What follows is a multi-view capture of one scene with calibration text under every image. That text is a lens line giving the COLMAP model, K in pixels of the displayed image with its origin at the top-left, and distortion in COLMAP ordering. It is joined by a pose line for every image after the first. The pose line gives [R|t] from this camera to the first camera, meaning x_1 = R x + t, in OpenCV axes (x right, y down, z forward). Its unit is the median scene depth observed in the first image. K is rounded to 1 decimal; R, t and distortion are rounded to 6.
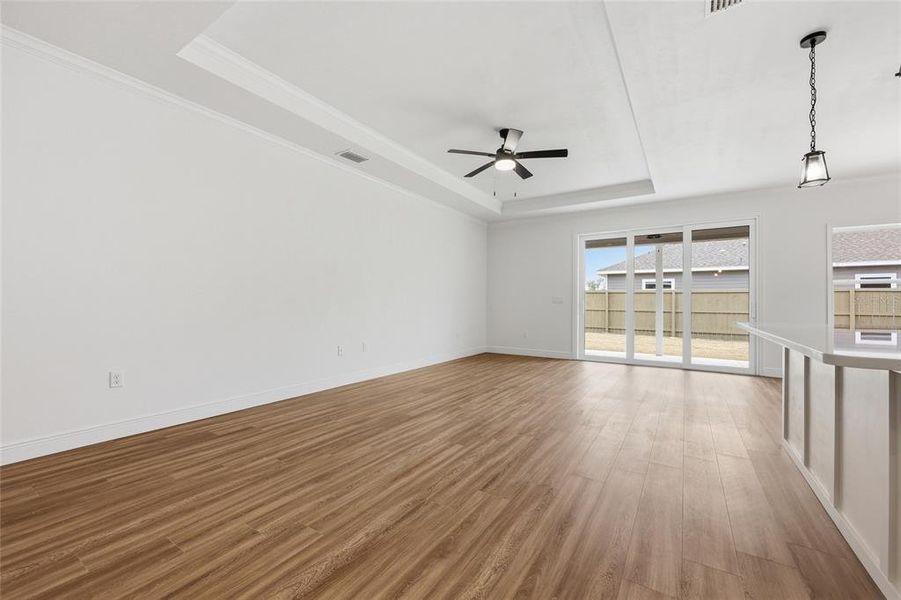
lens RADIAL K [[365.0, 0, 454.2], [0, 365.0, 303.2], [0, 0, 1]] dist [0.001354, -0.000426]
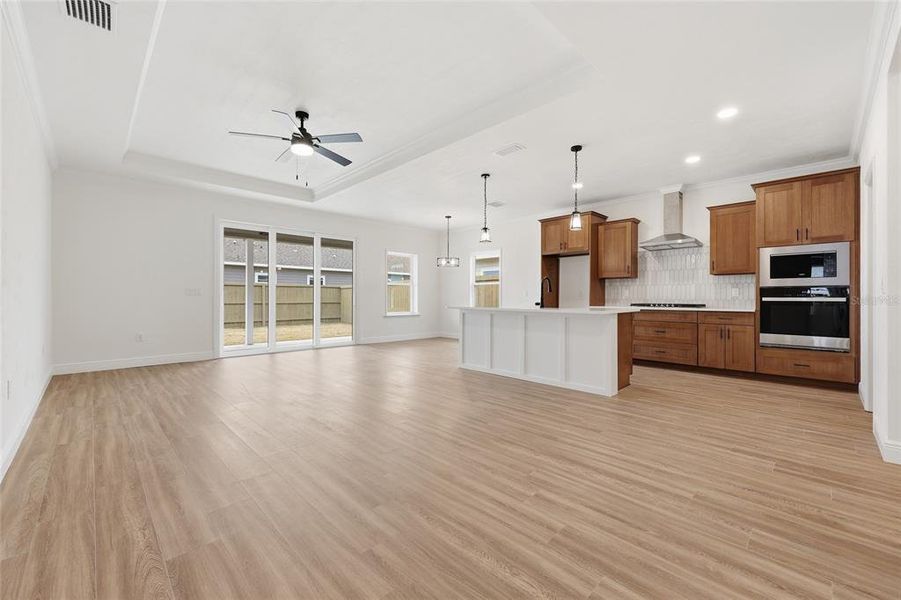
lens RADIAL K [[365.0, 0, 454.9], [0, 365.0, 296.4], [0, 0, 1]] dist [0.001354, -0.000426]
pose [[0.212346, -0.002128, 0.977192, -1.218154], [-0.002004, 0.999995, 0.002613, -0.003073], [-0.977192, -0.002513, 0.212341, 0.711011]]
